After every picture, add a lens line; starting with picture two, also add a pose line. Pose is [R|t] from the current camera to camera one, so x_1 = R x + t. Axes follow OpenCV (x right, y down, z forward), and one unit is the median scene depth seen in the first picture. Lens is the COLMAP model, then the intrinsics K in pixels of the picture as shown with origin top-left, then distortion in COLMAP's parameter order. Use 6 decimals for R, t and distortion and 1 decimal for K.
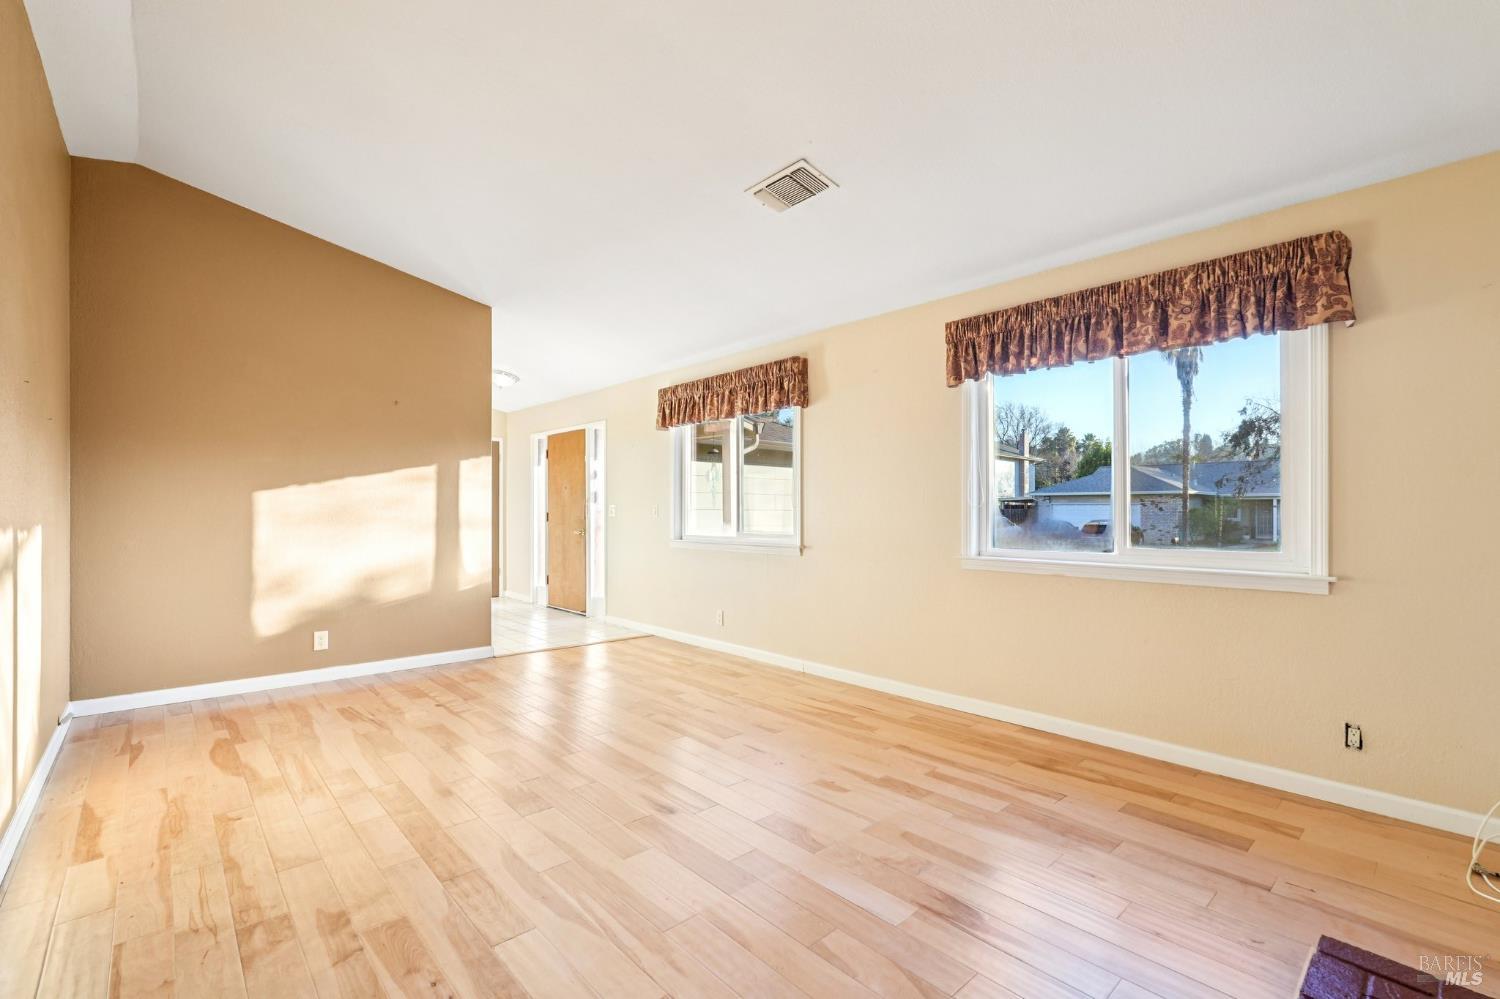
lens RADIAL K [[664.6, 0, 744.8], [0, 664.6, 511.7], [0, 0, 1]] dist [-0.007838, 0.005567]
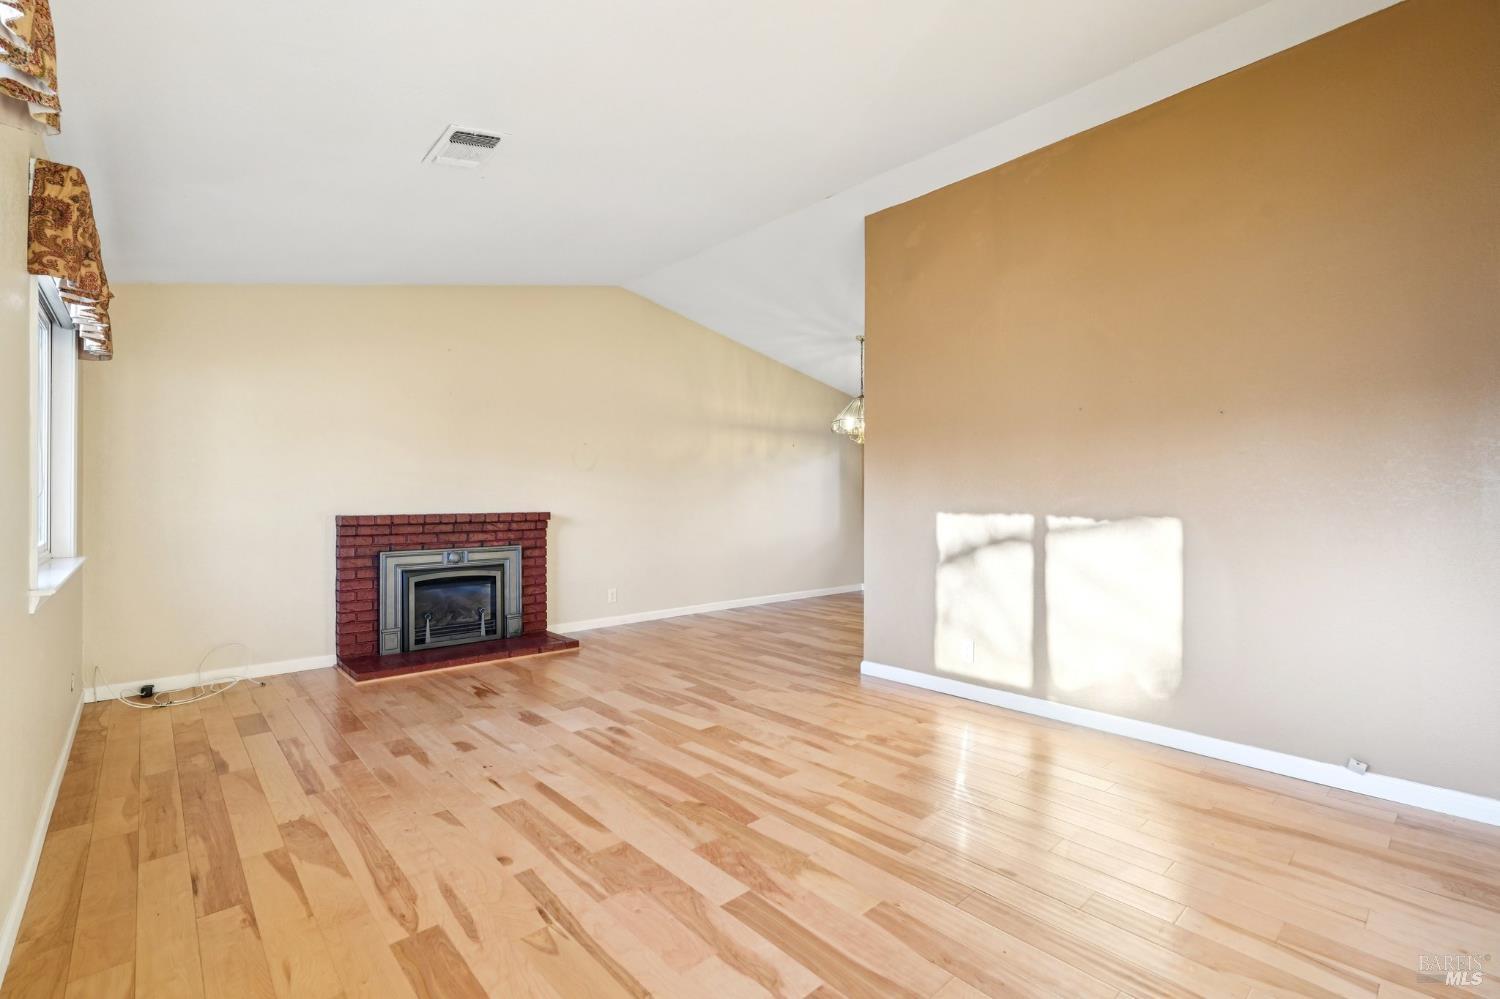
lens RADIAL K [[664.6, 0, 753.8], [0, 664.6, 492.9], [0, 0, 1]] dist [-0.007838, 0.005567]
pose [[-0.999967, 0.000146, 0.008116, -0.292402], [0.000134, 0.999999, -0.001380, -0.012660], [-0.008116, -0.001379, -0.999966, 1.695767]]
